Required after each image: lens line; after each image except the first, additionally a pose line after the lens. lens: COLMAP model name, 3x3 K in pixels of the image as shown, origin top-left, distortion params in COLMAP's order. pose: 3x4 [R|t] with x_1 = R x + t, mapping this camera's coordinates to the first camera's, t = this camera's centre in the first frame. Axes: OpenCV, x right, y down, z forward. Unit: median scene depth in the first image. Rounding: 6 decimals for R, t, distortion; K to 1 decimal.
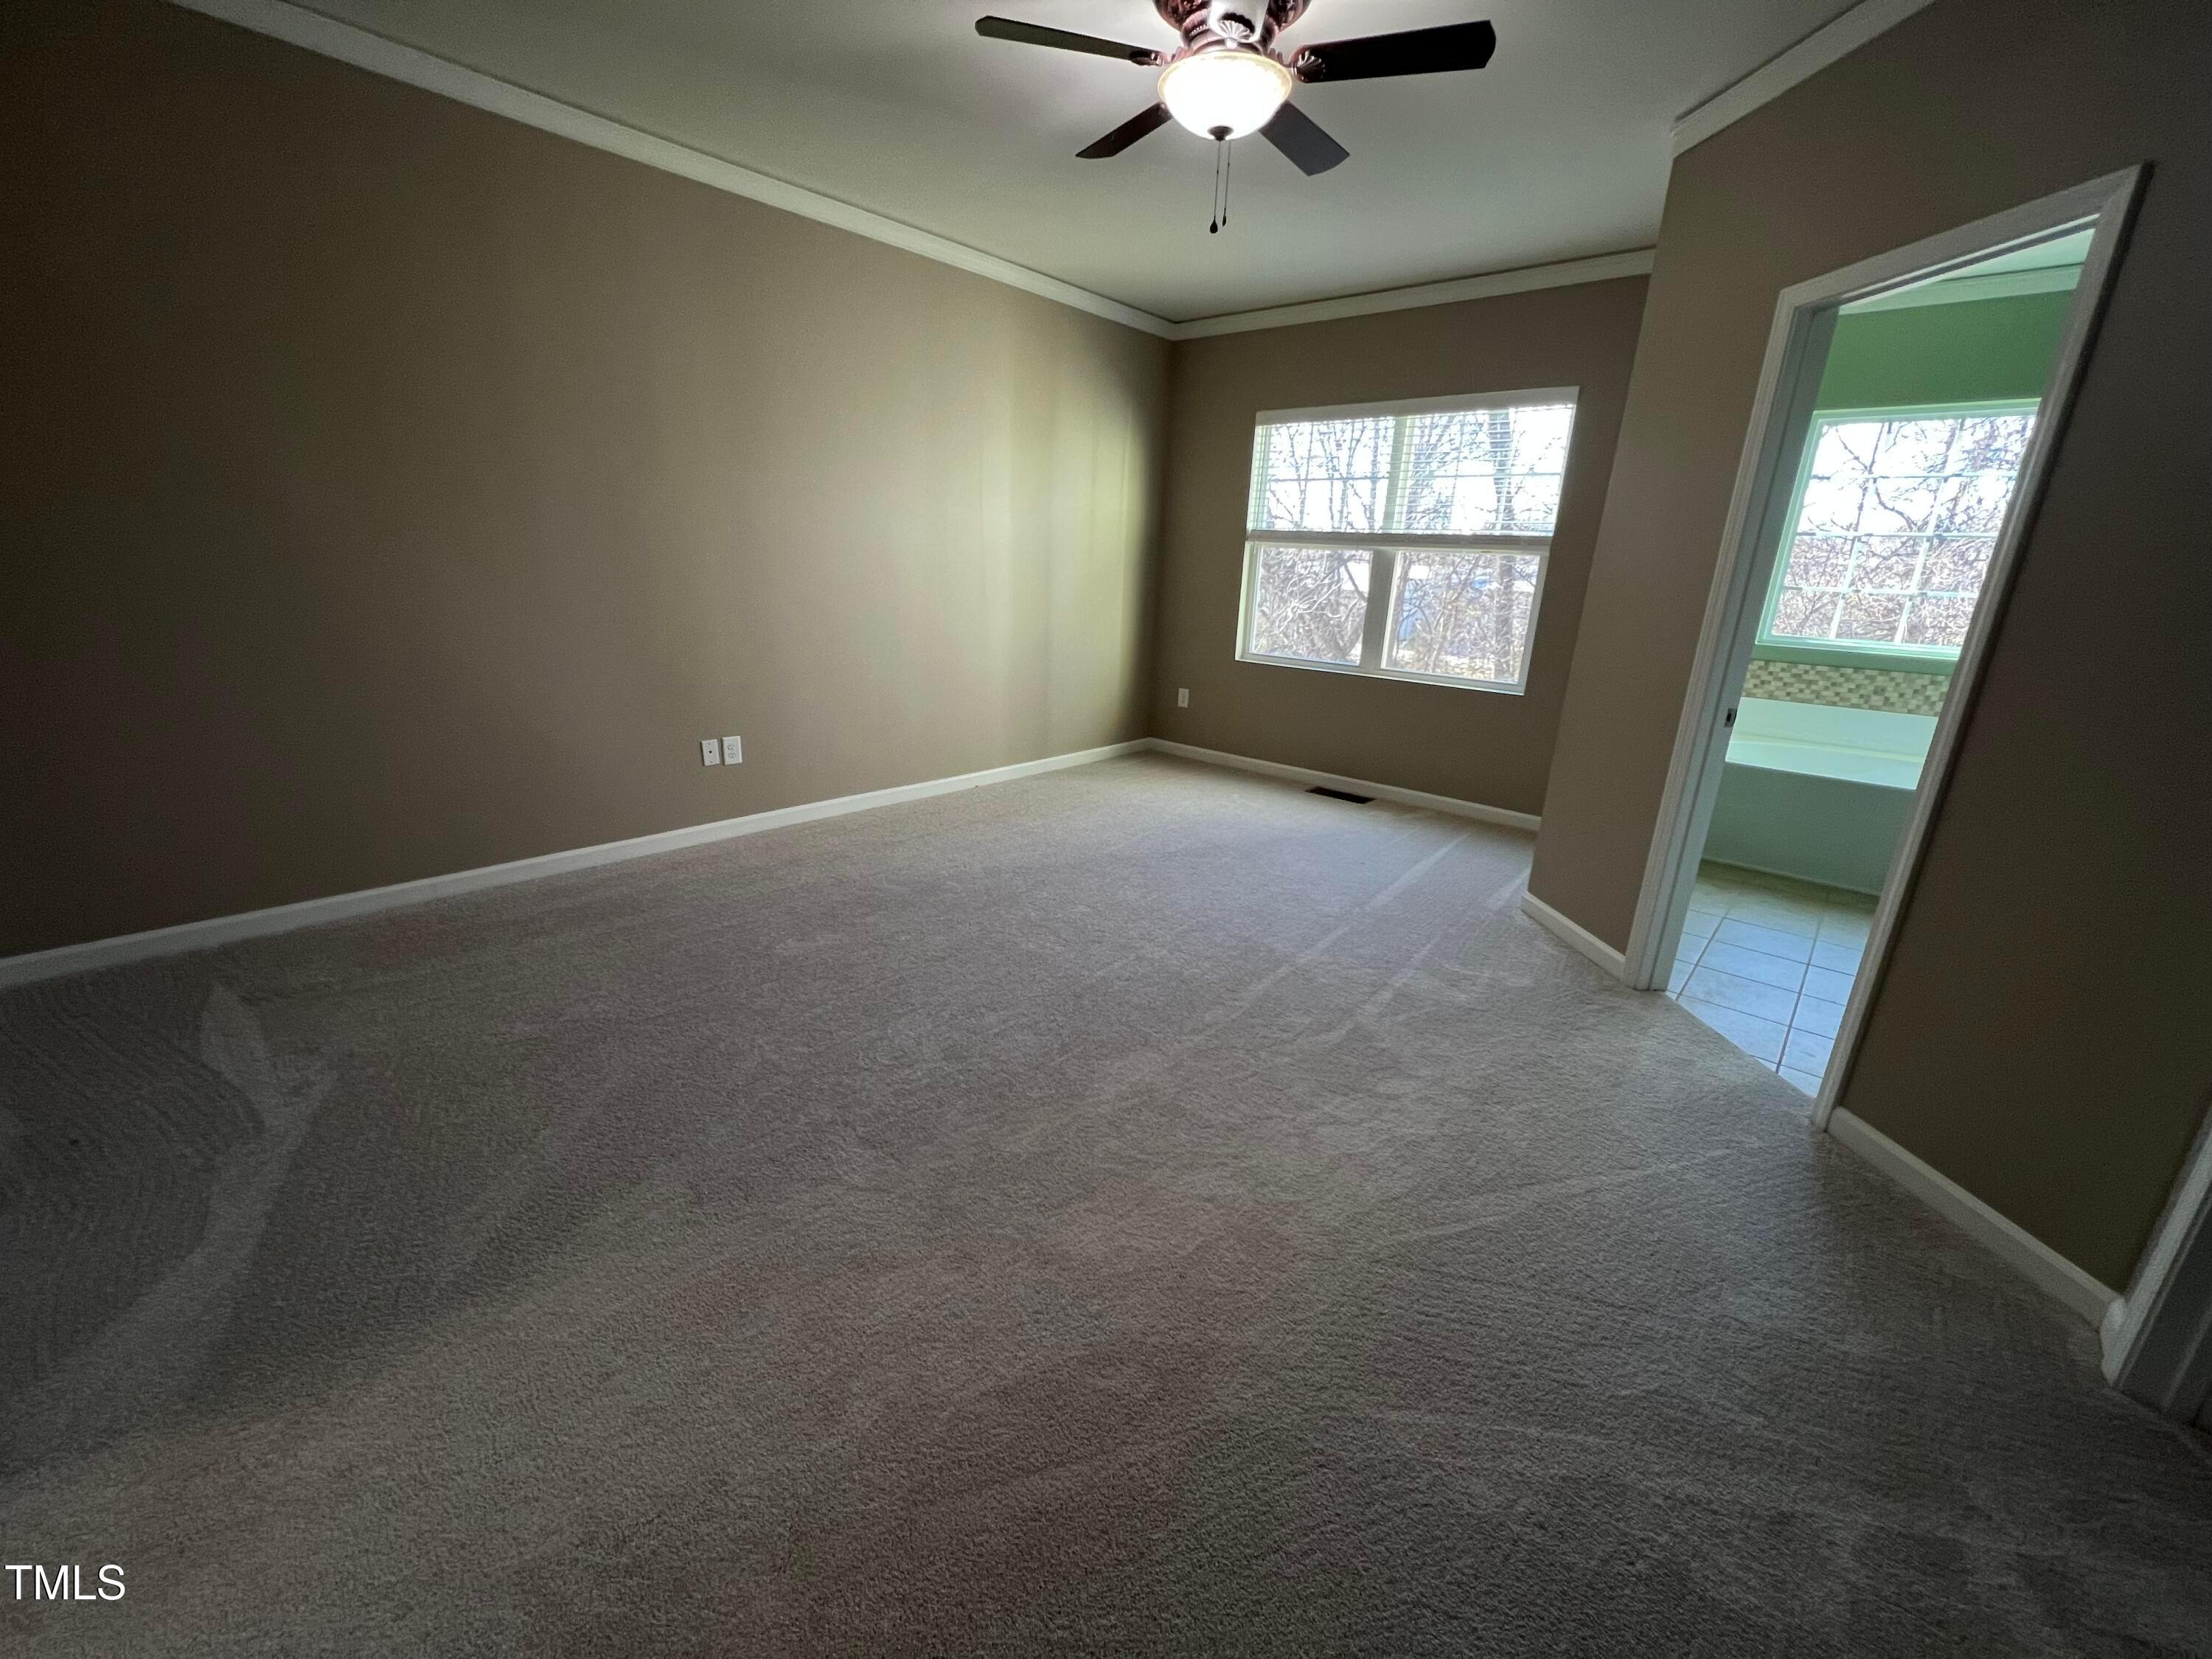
lens RADIAL K [[881.0, 0, 1101.4], [0, 881.0, 826.3], [0, 0, 1]] dist [-0.002526, 0.000763]
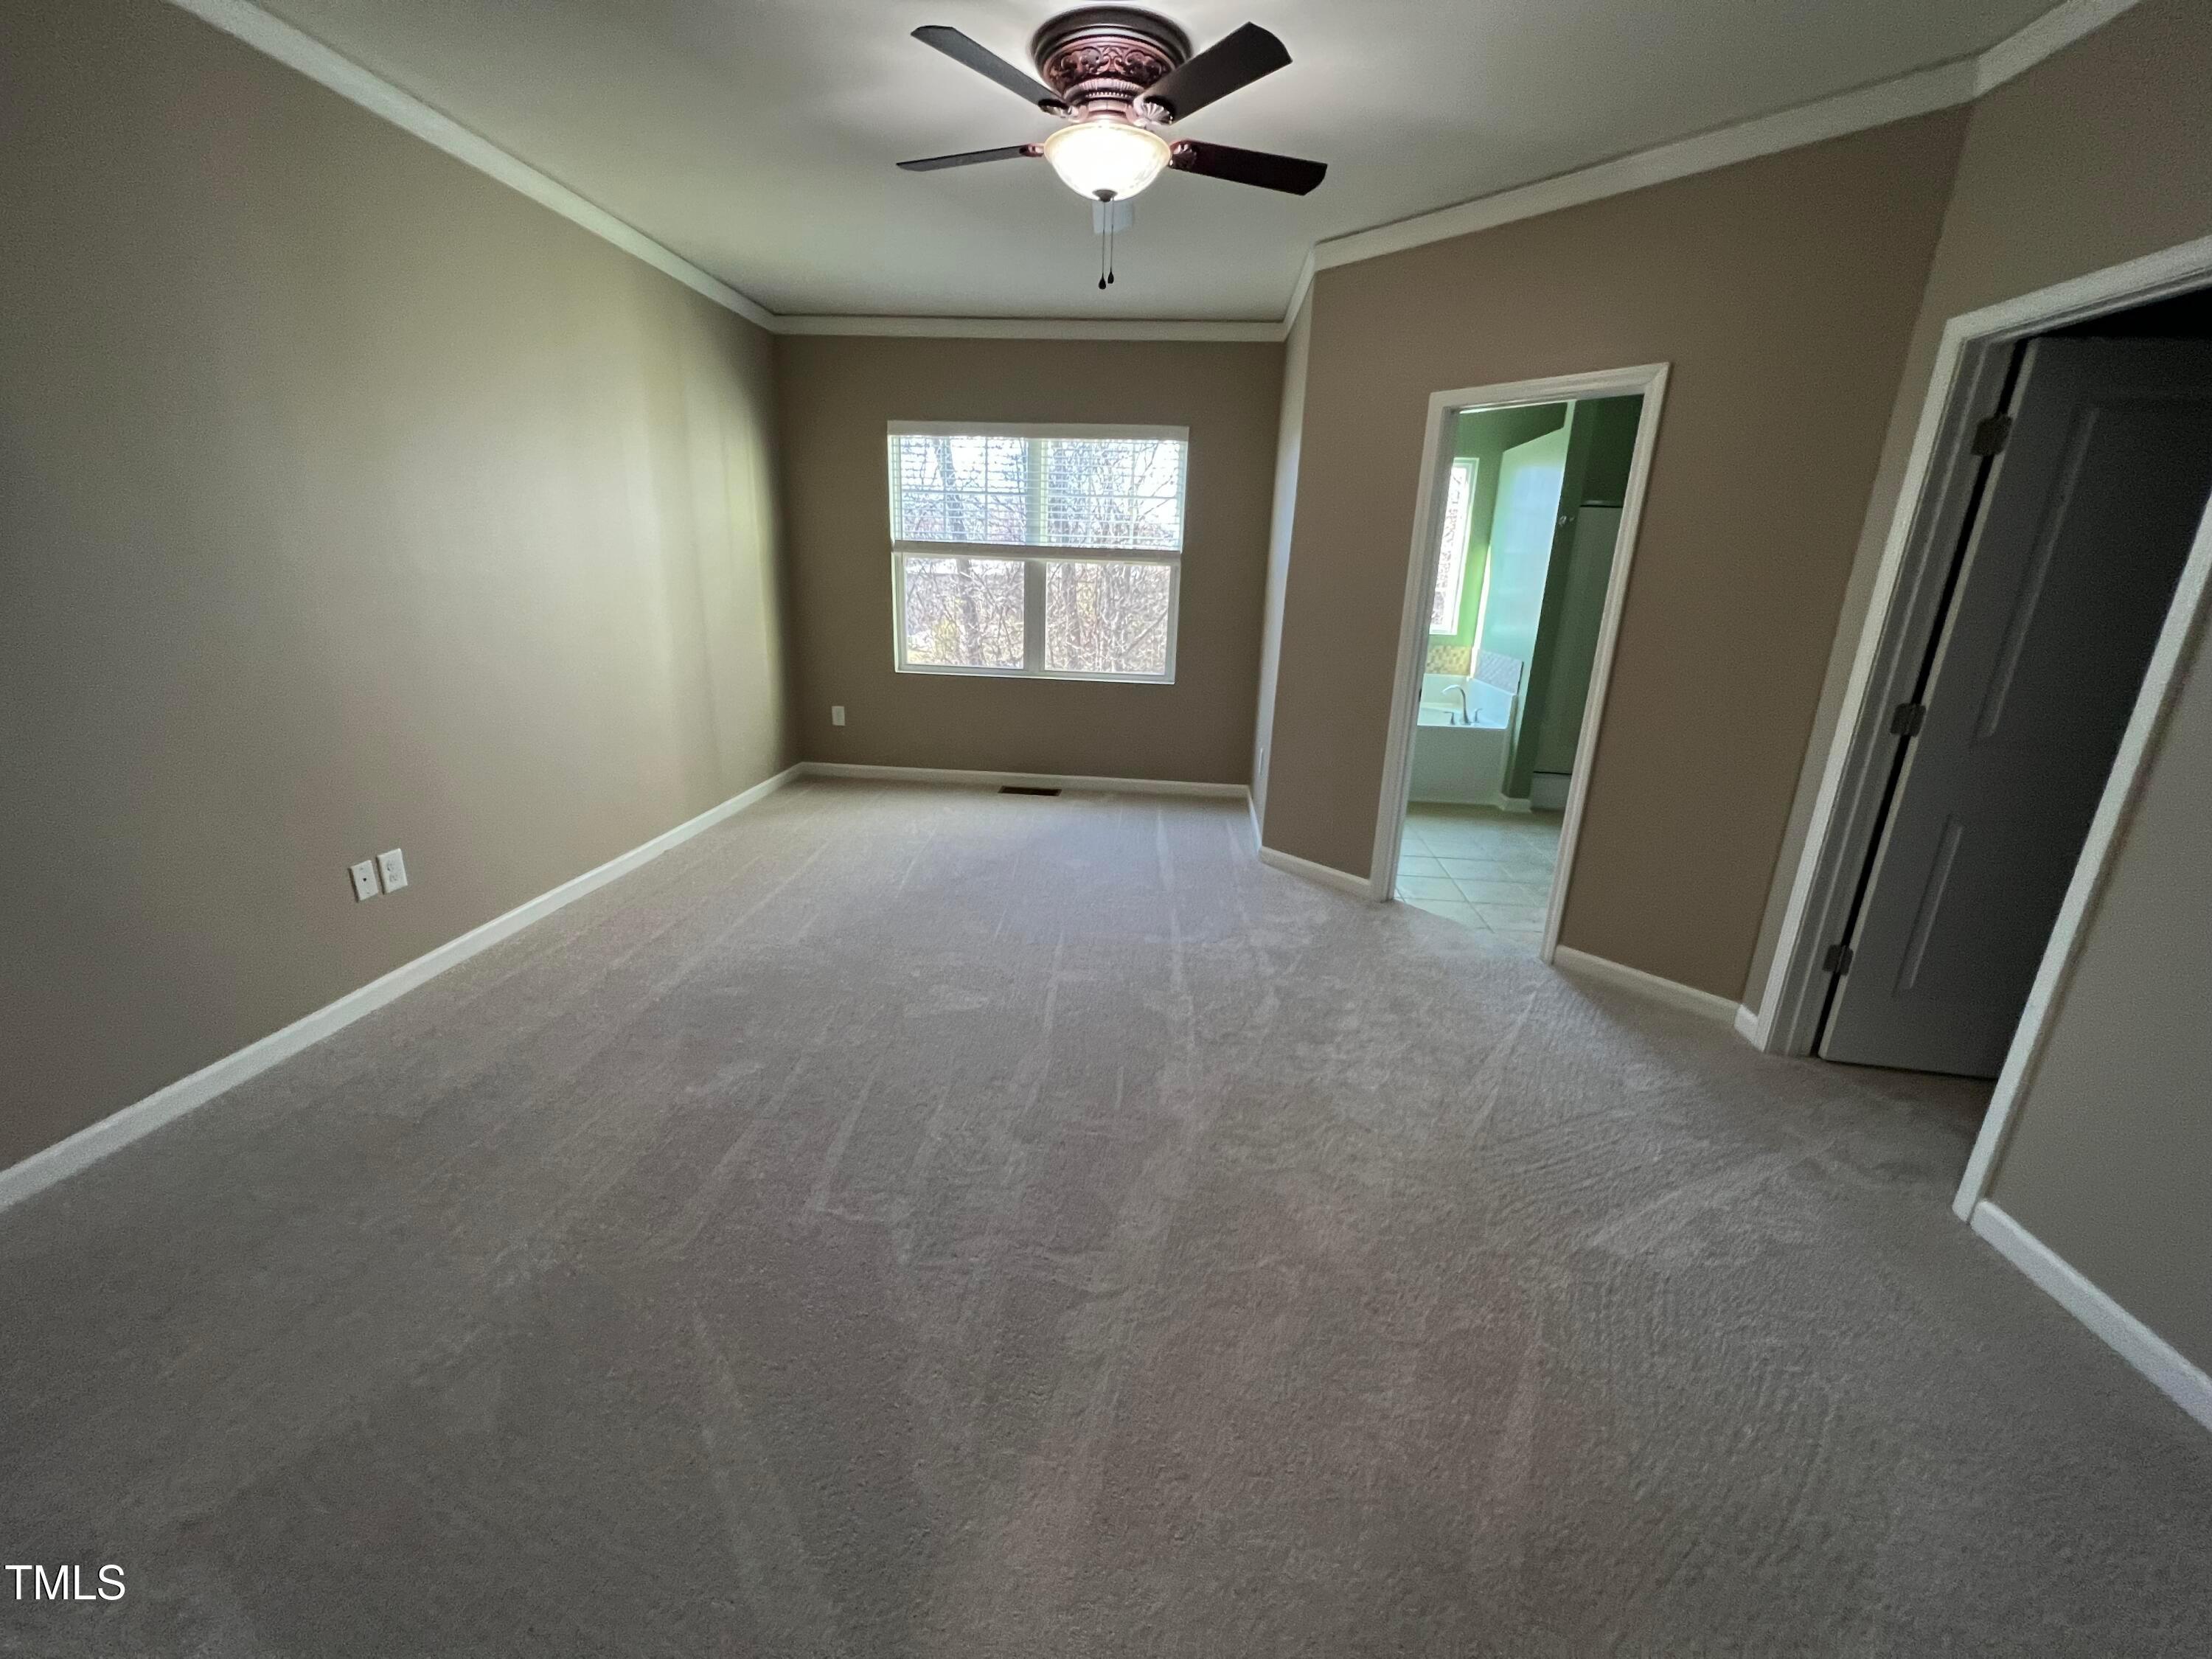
lens RADIAL K [[881.0, 0, 1096.0], [0, 881.0, 823.2], [0, 0, 1]] dist [-0.002526, 0.000763]
pose [[0.809651, -0.181721, 0.558071, -0.346629], [0.173472, 0.982472, 0.068242, -0.073422], [-0.560690, 0.041557, 0.826982, 0.098825]]
